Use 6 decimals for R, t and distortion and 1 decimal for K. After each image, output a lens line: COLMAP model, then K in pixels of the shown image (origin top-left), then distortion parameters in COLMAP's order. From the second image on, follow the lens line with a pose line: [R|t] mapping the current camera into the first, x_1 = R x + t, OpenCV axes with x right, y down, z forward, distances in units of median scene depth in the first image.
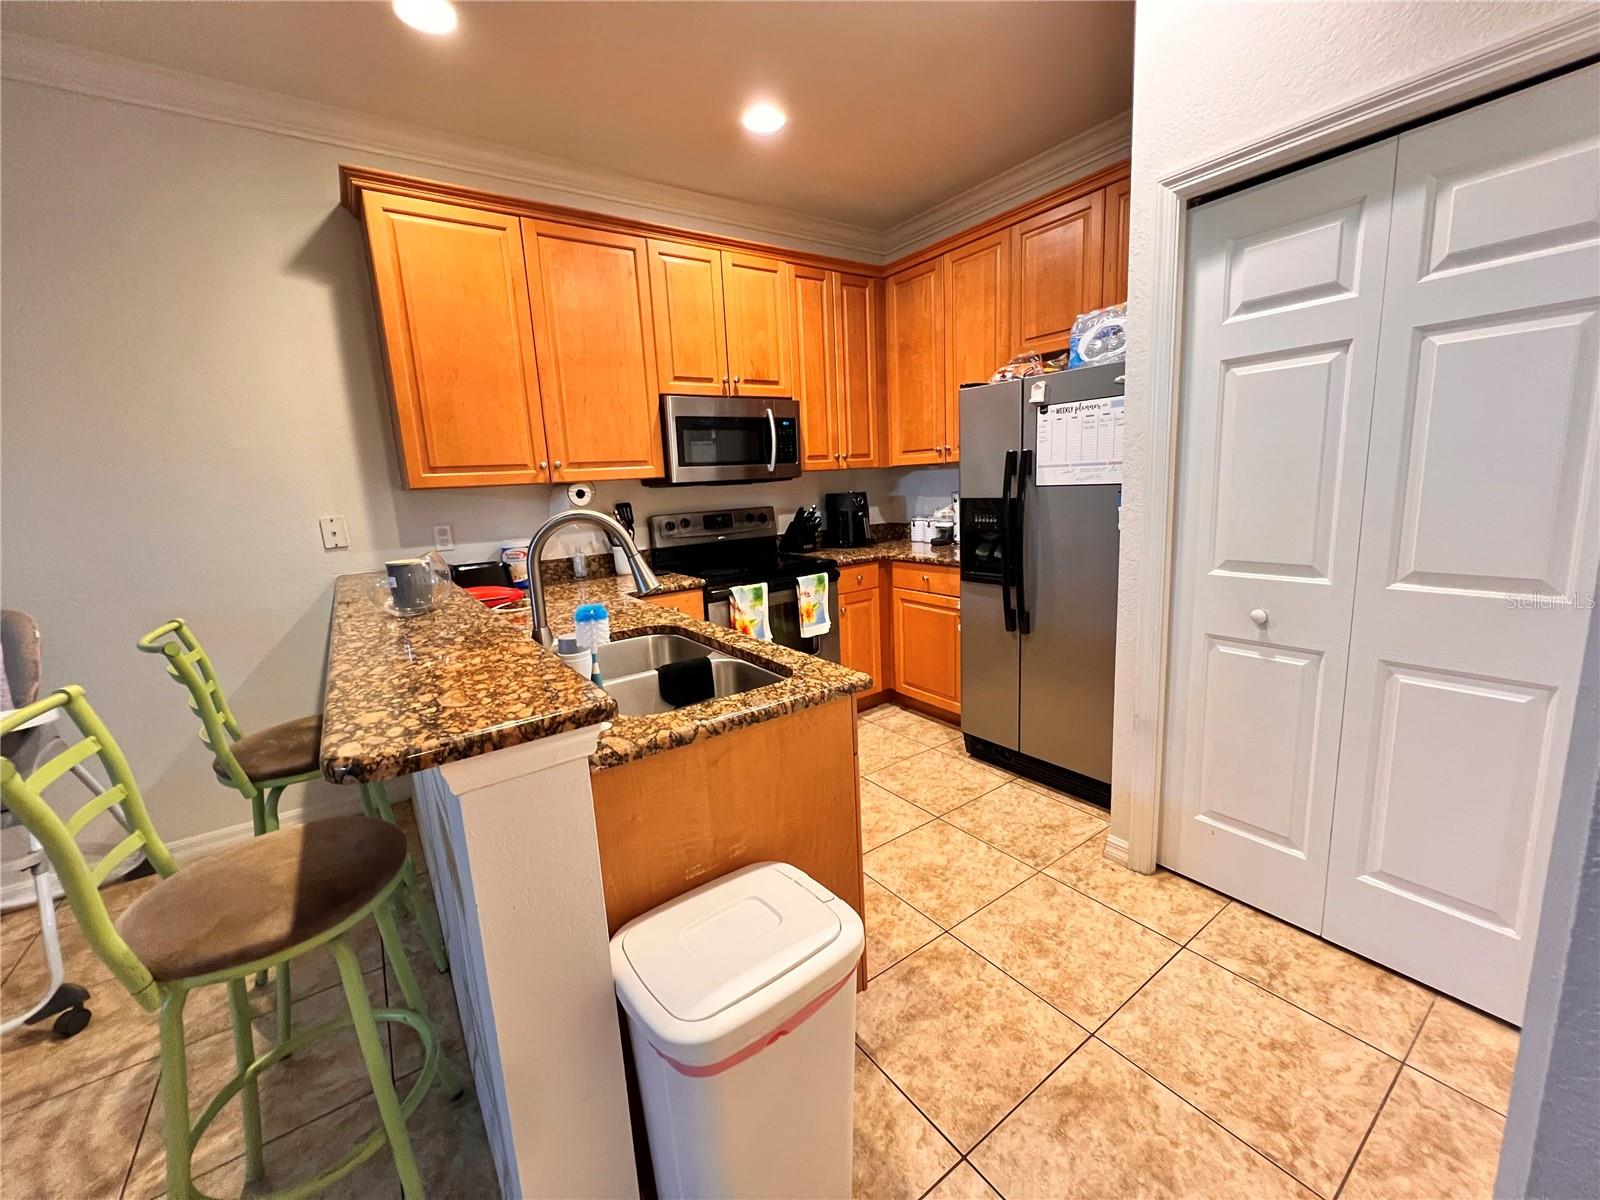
lens RADIAL K [[641.0, 0, 796.4], [0, 641.0, 591.4], [0, 0, 1]] dist [0.000447, -0.003733]
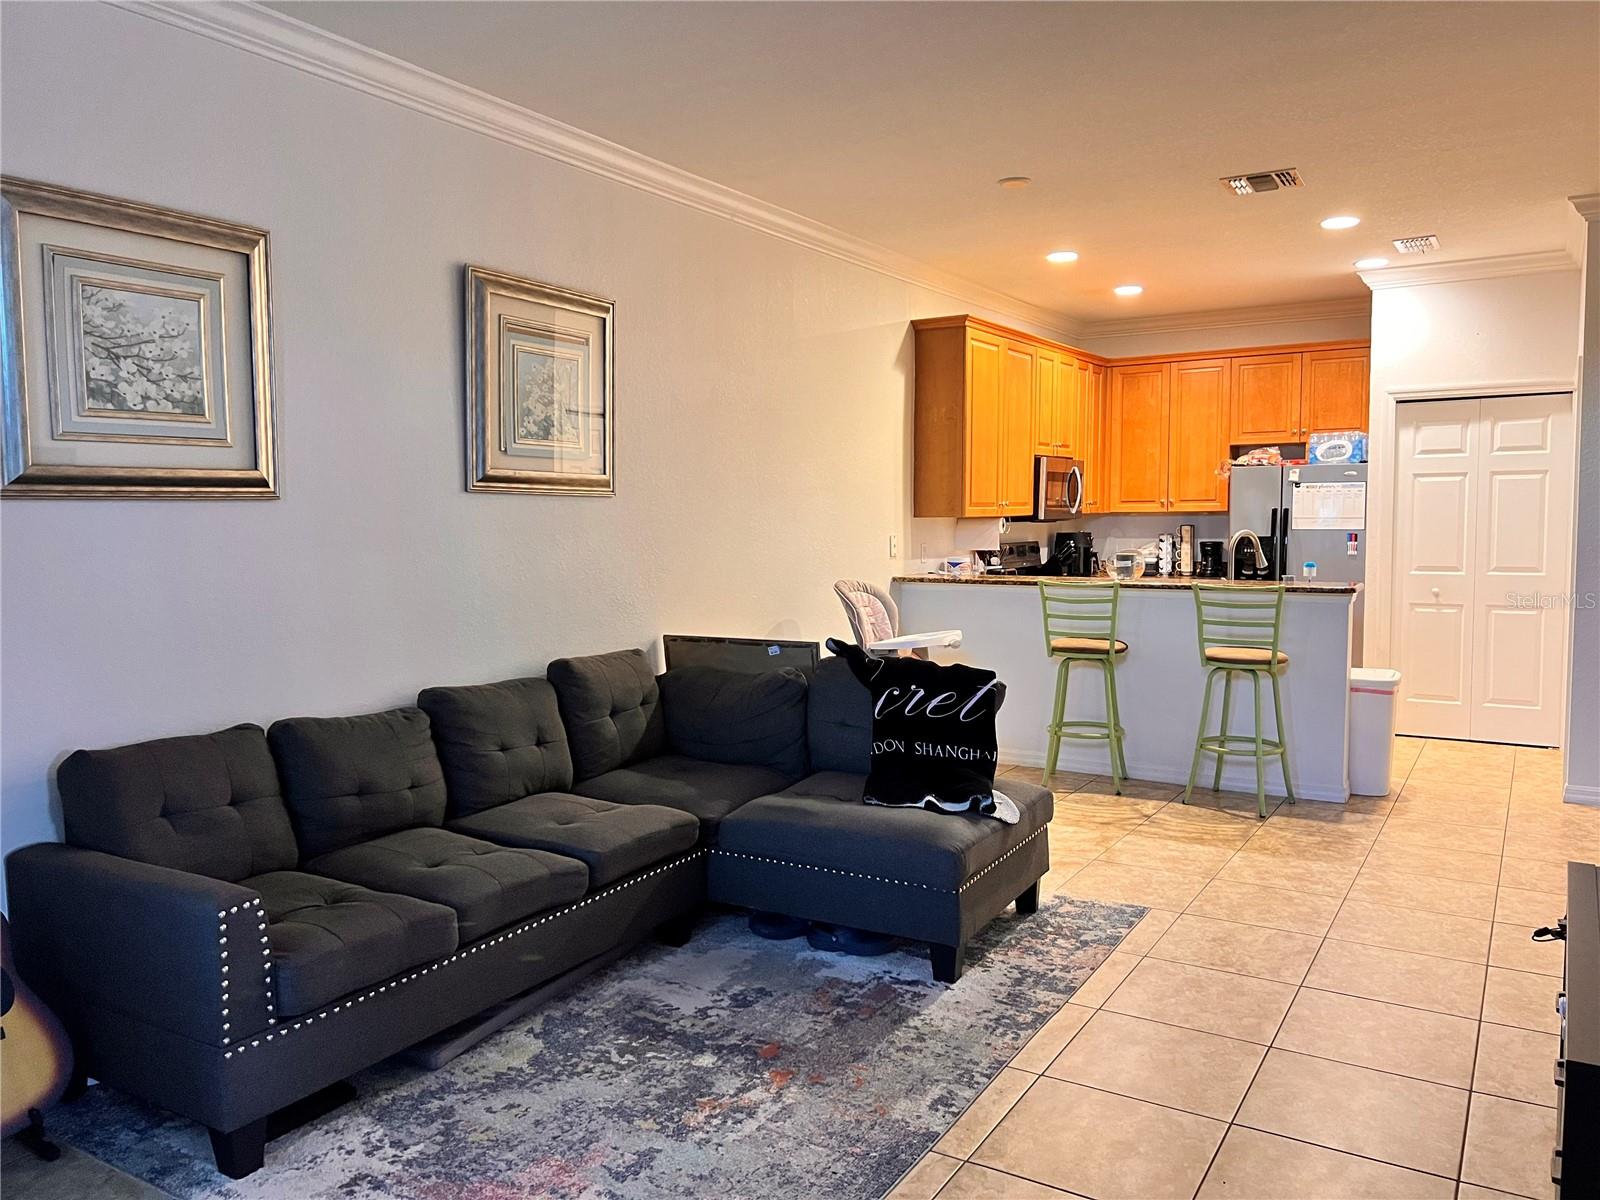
lens RADIAL K [[1178.1, 0, 800.0], [0, 1178.1, 600.0], [0, 0, 1]] dist [0.005400, -0.000855]
pose [[0.921282, 0.010177, 0.388763, -1.853489], [0.032338, 0.994191, -0.102658, 0.269033], [-0.387550, 0.107149, 0.915601, -1.196715]]
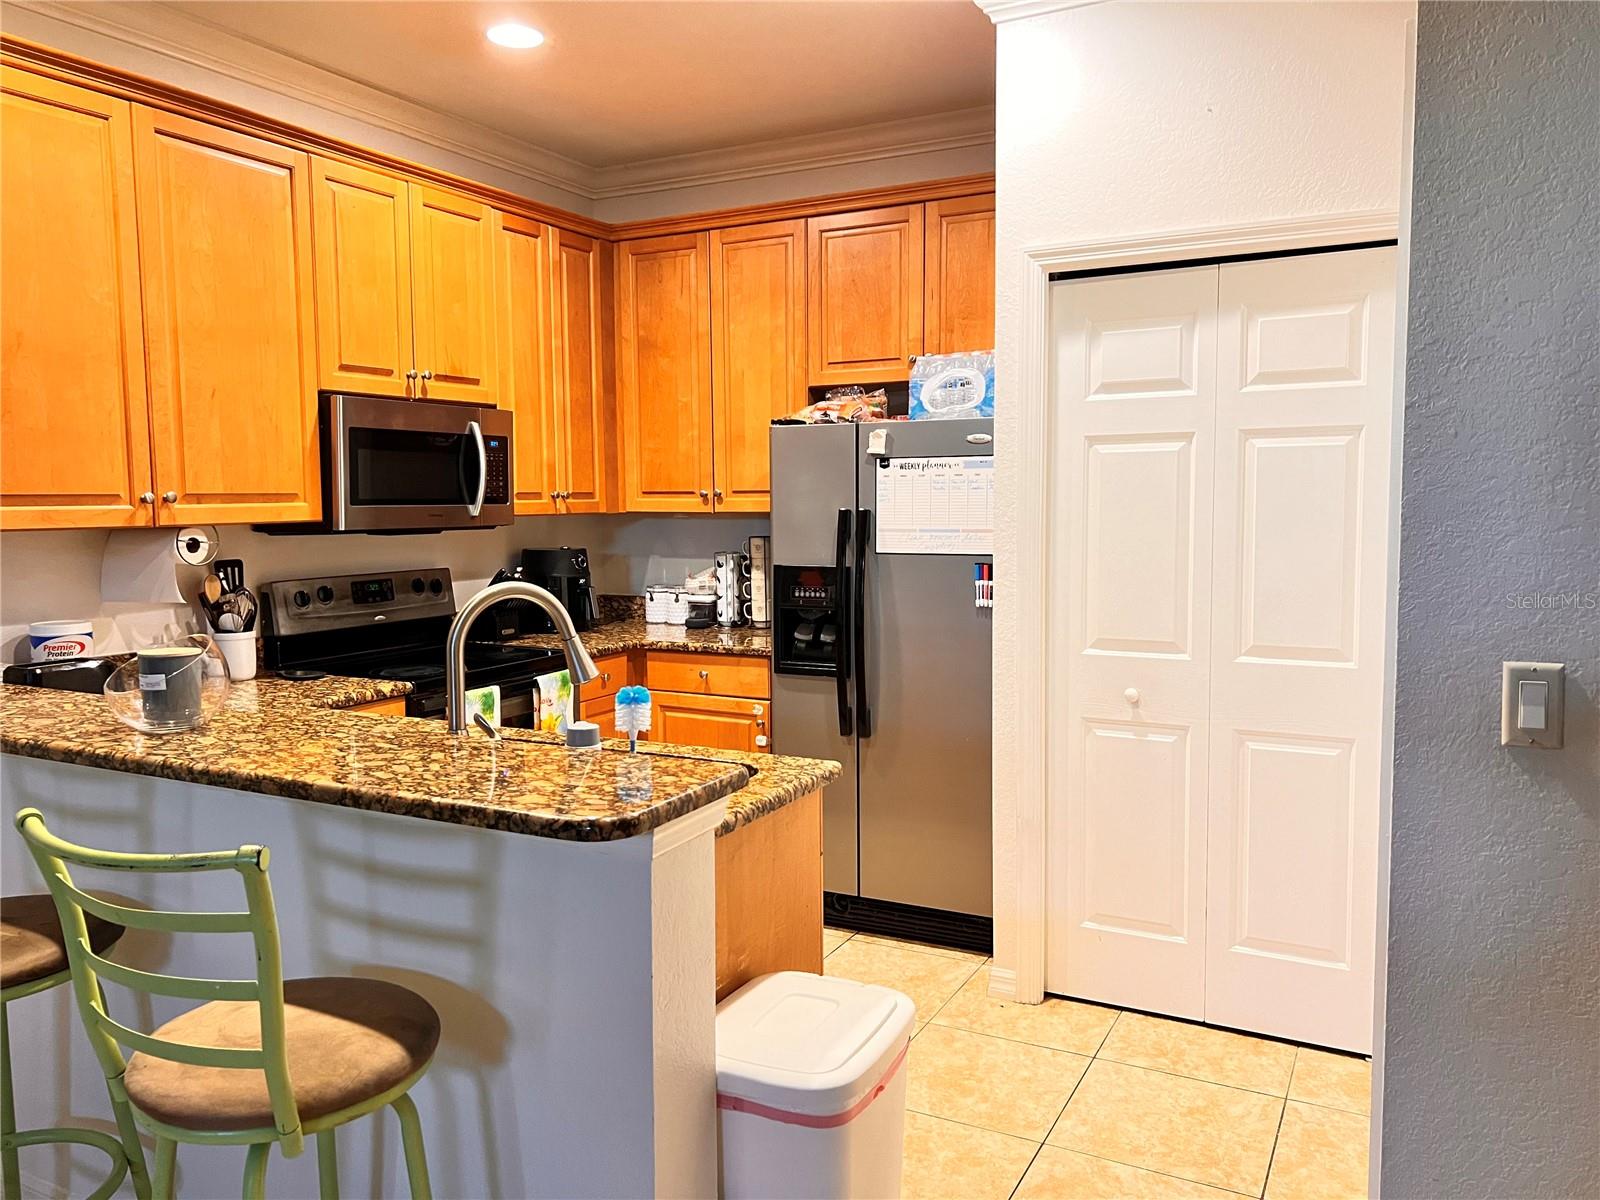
lens RADIAL K [[1197.4, 0, 800.0], [0, 1197.4, 600.0], [0, 0, 1]] dist [0.086751, -0.171145]
pose [[0.889479, 0.005438, 0.456944, -0.380528], [0.040517, 0.995053, -0.090711, 0.026748], [-0.455177, 0.099200, 0.884858, -0.276504]]
